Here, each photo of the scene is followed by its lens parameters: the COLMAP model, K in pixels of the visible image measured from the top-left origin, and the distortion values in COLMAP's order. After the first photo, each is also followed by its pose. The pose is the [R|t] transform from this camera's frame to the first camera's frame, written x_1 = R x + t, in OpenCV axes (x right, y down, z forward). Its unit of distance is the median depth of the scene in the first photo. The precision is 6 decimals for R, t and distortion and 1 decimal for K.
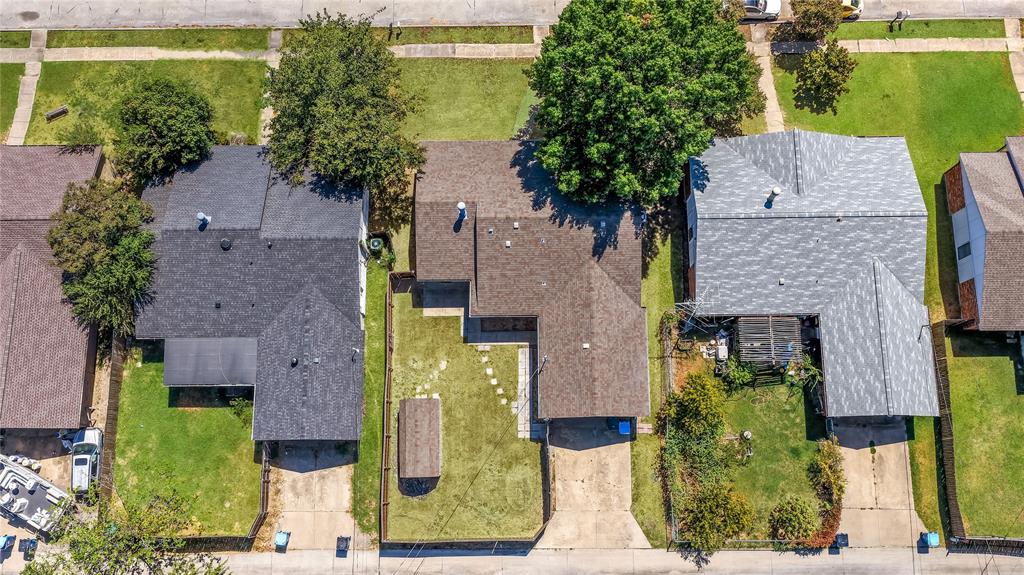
lens RADIAL K [[854.0, 0, 511.6], [0, 854.0, 289.4], [0, 0, 1]] dist [-0.014184, 0.042909]
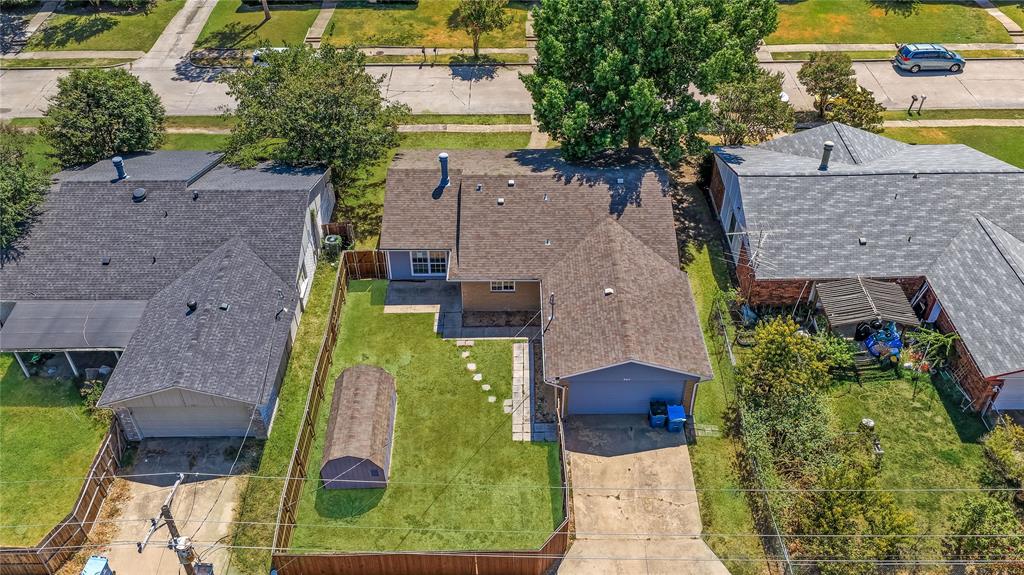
lens RADIAL K [[854.0, 0, 512.1], [0, 854.0, 288.4], [0, 0, 1]] dist [-0.014184, 0.042909]
pose [[0.999973, 0.007266, 0.001315, 0.005583], [-0.004939, 0.790570, -0.612352, 0.483900], [-0.005489, 0.612329, 0.790584, 0.426624]]
